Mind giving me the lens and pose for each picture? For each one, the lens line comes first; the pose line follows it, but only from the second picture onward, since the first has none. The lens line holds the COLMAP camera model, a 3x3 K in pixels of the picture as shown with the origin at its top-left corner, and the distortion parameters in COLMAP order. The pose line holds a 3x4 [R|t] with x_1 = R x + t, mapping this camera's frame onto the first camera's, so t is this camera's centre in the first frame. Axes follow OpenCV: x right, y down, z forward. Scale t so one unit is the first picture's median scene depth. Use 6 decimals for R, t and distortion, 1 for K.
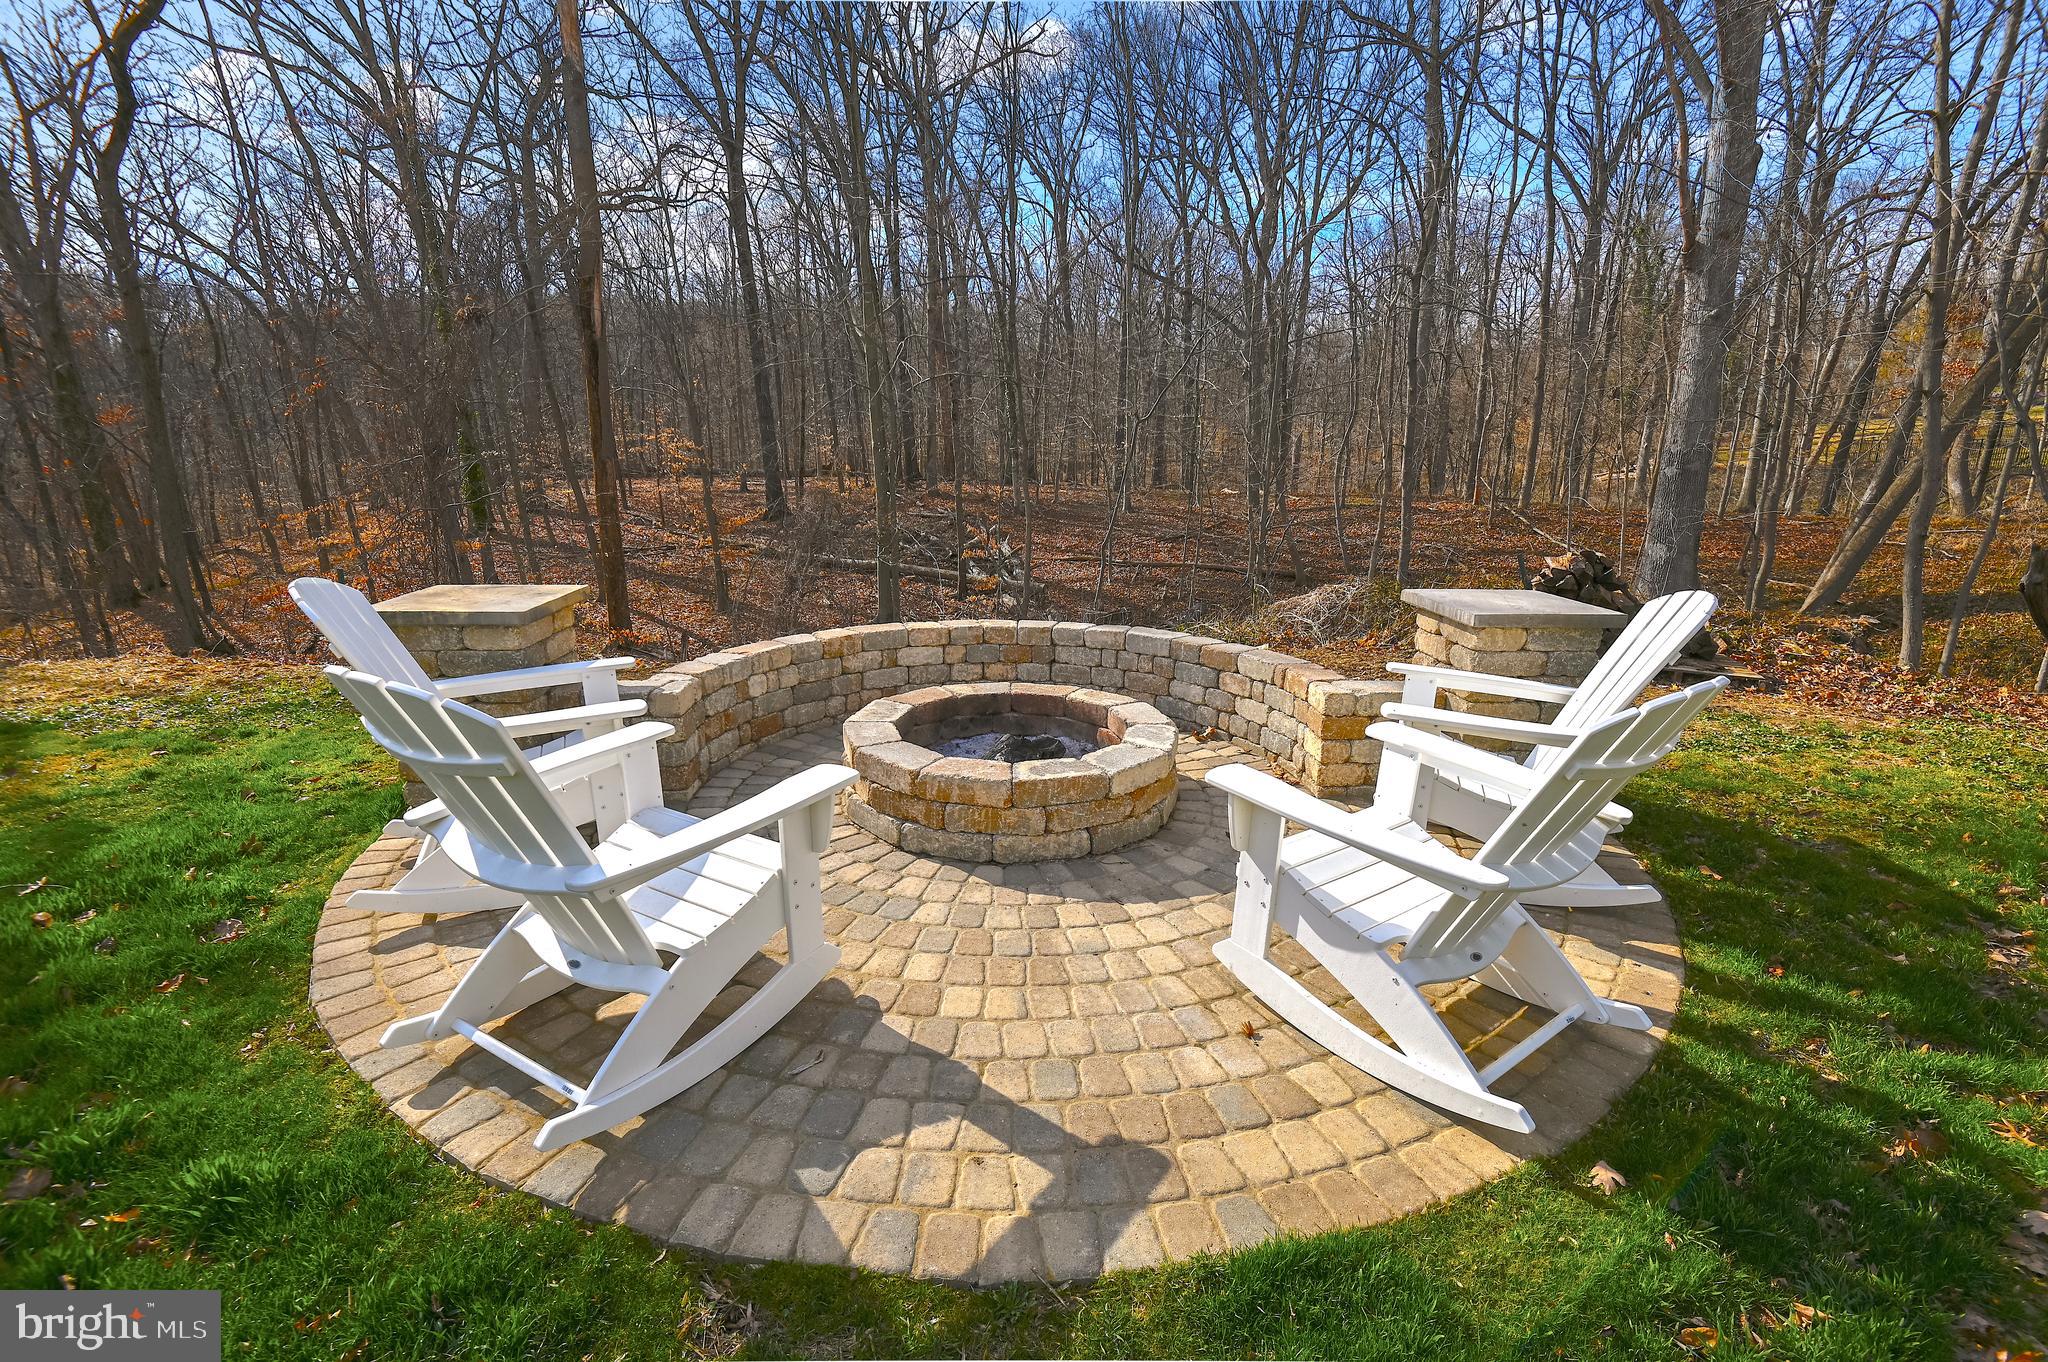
lens RADIAL K [[952.3, 0, 1024.0], [0, 952.3, 681.0], [0, 0, 1]] dist [0.016879, -0.032022]
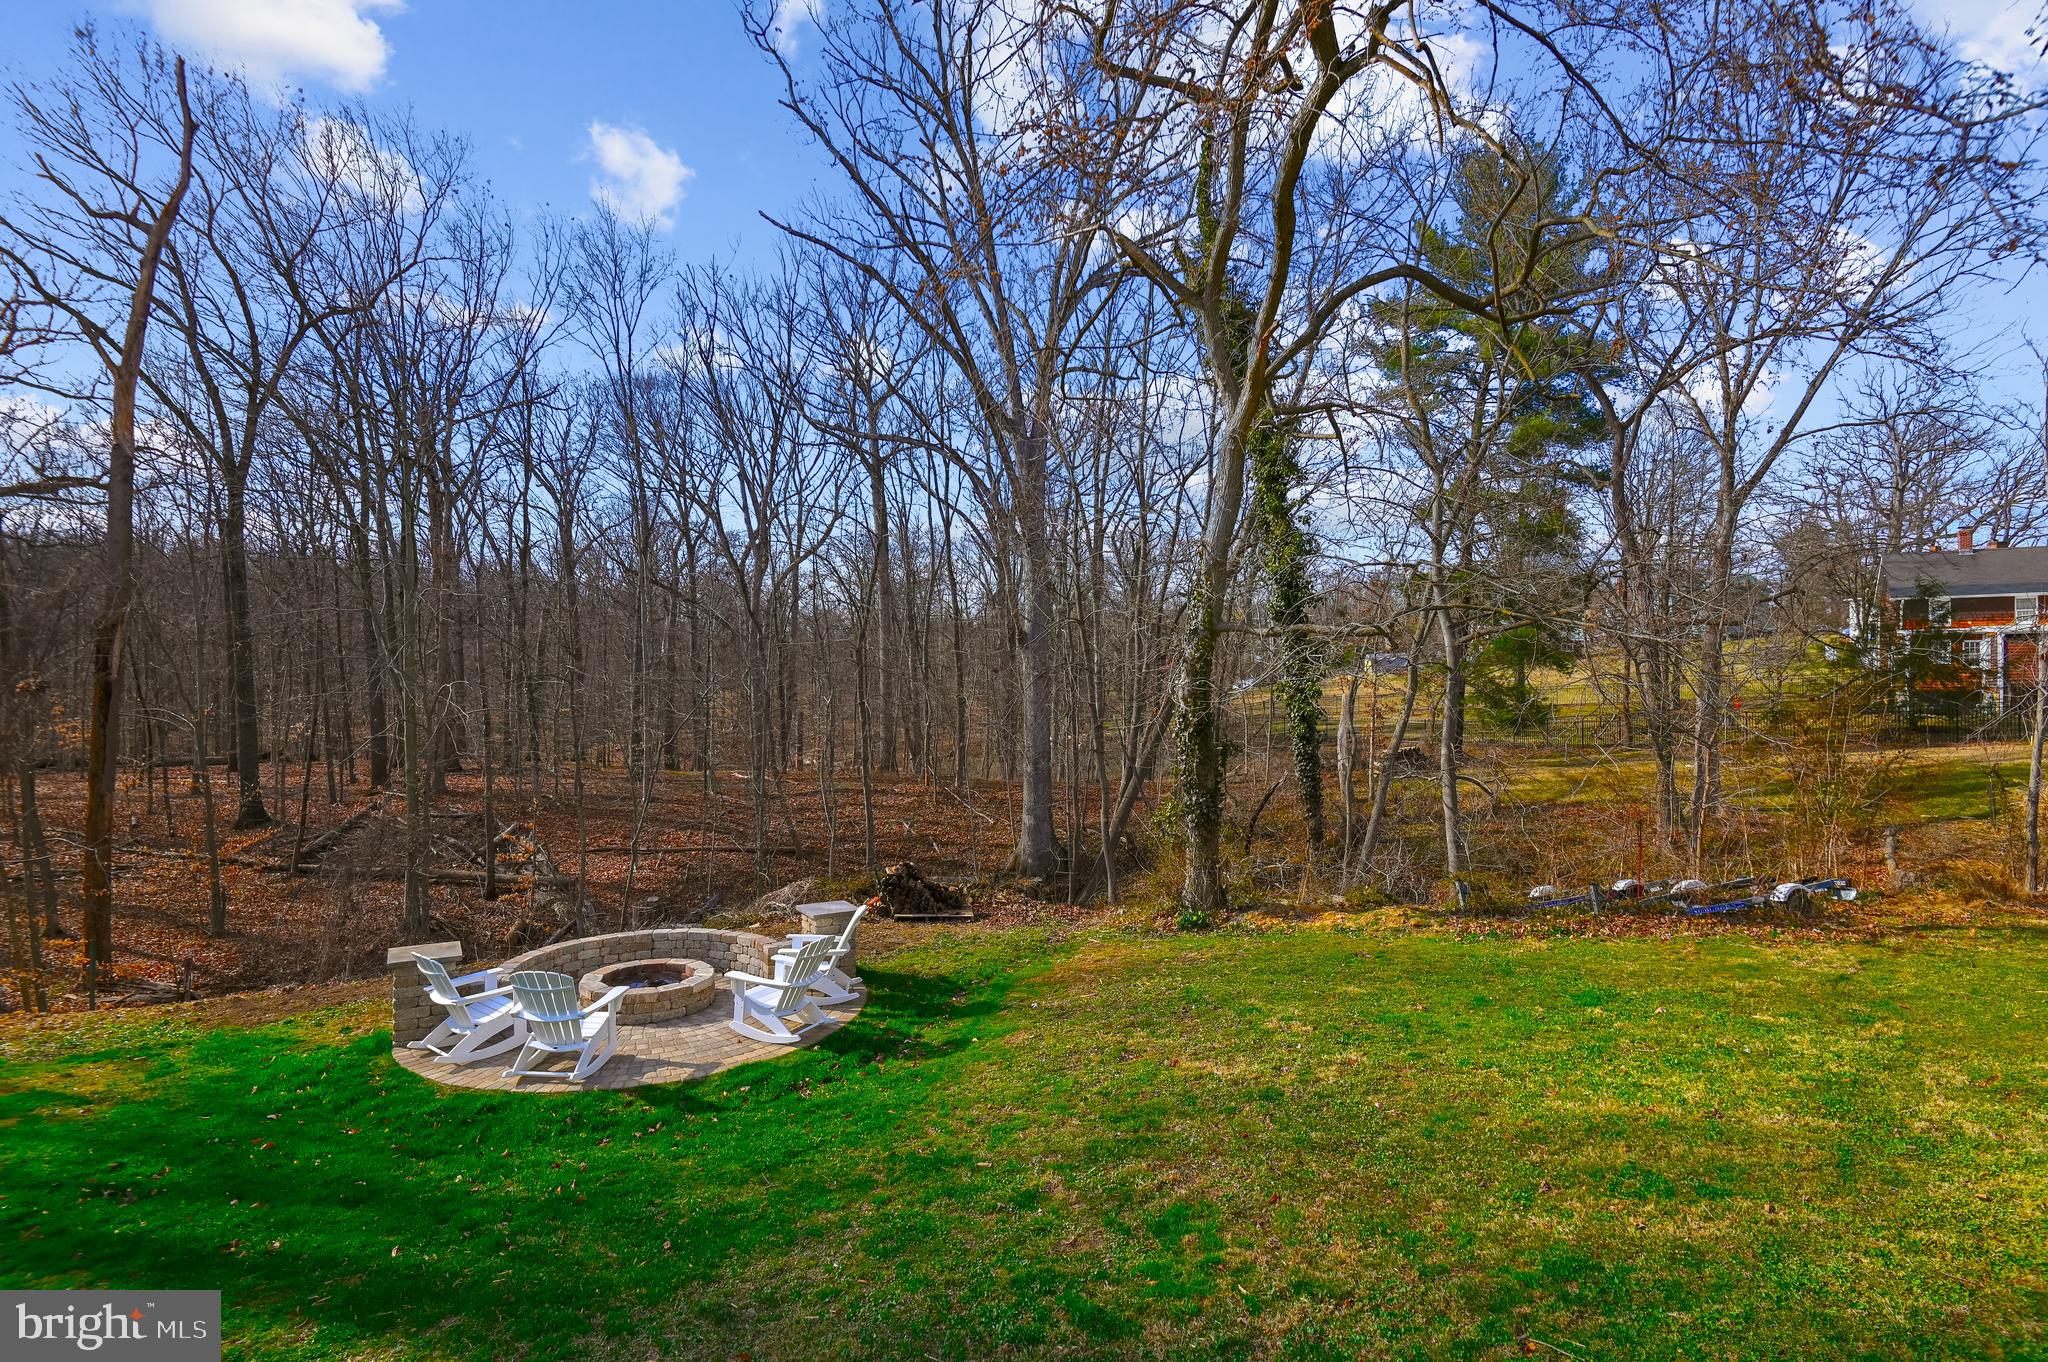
lens RADIAL K [[952.3, 0, 1024.0], [0, 952.3, 681.0], [0, 0, 1]] dist [0.016879, -0.032022]
pose [[0.879412, 0.004838, 0.476037, -0.407827], [0.120339, 0.965215, -0.232118, -0.003268], [-0.460601, 0.261413, 0.848239, -2.182386]]
